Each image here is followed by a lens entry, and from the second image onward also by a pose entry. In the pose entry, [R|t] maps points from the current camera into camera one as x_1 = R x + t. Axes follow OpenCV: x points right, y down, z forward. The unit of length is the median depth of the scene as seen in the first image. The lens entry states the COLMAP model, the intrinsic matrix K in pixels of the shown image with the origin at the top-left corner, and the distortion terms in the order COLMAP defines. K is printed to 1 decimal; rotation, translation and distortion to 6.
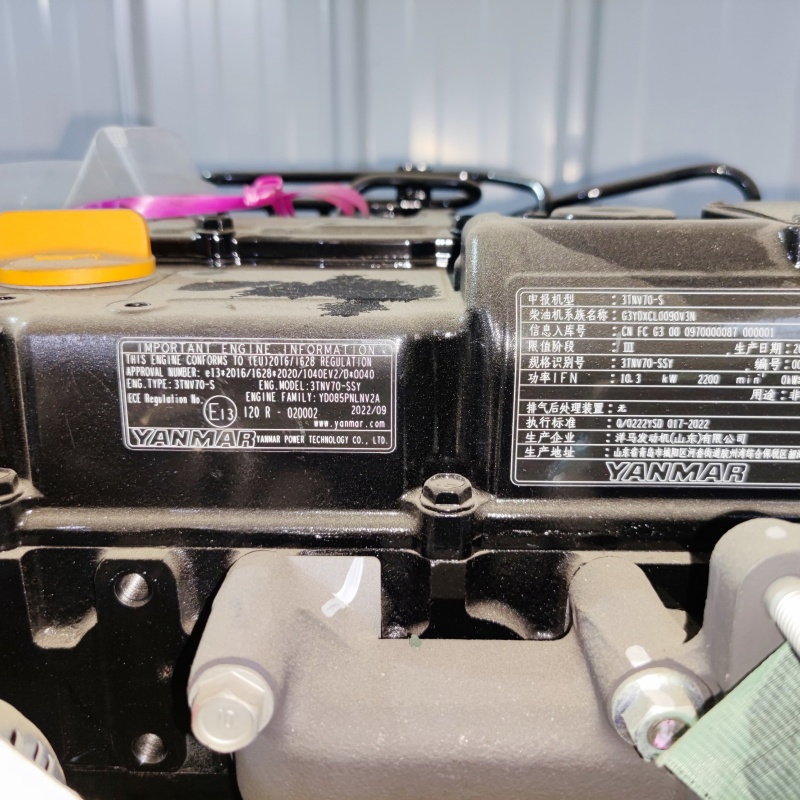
lens RADIAL K [[897.4, 0, 400.0], [0, 897.4, 400.0], [0, 0, 1]] dist [-0.020163, -0.029271]
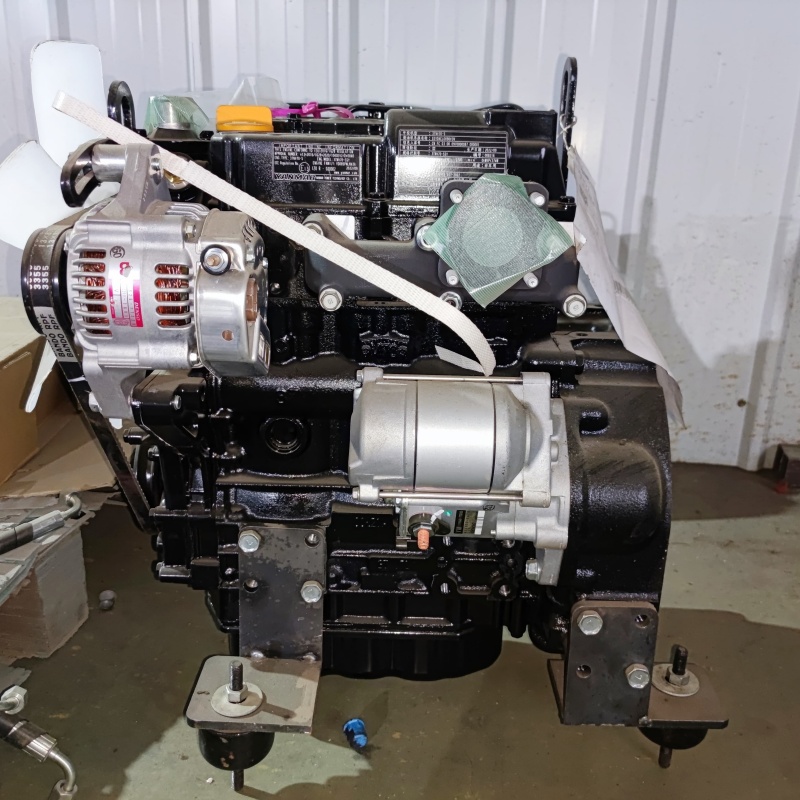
lens RADIAL K [[856.5, 0, 400.0], [0, 856.5, 400.0], [0, 0, 1]] dist [0.073963, -0.100567]
pose [[0.999646, 0.023328, 0.012782, 0.115182], [-0.023738, 0.999177, 0.032892, 0.727221], [-0.012004, -0.033184, 0.999377, -2.064670]]
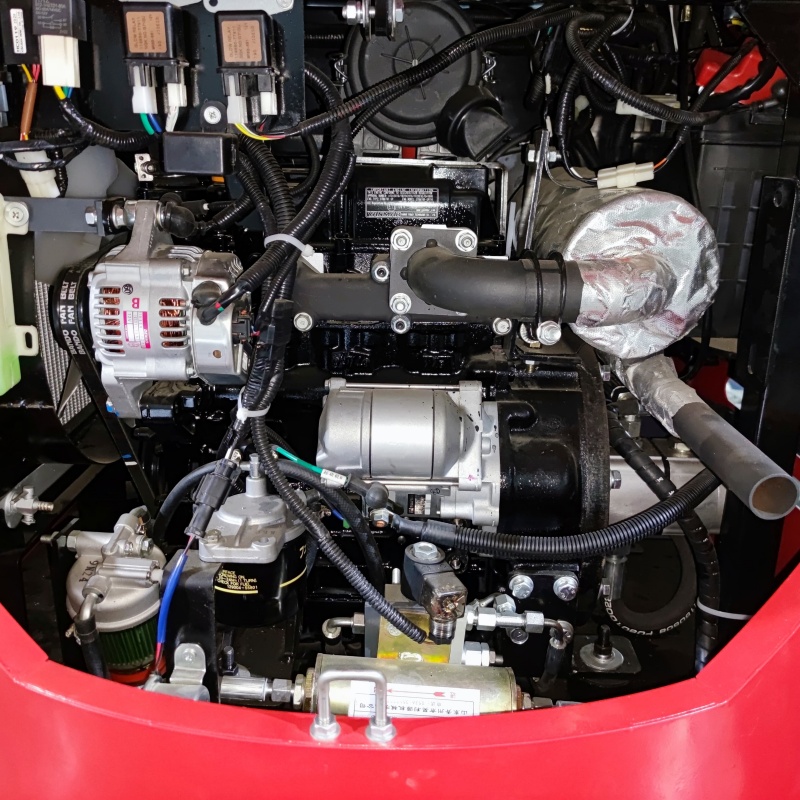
lens RADIAL K [[856.5, 0, 400.0], [0, 856.5, 400.0], [0, 0, 1]] dist [0.073963, -0.100567]
pose [[0.999786, 0.019486, 0.006967, 0.343550], [-0.019707, 0.999254, 0.033198, 0.673770], [-0.006315, -0.033328, 0.999425, -2.890019]]
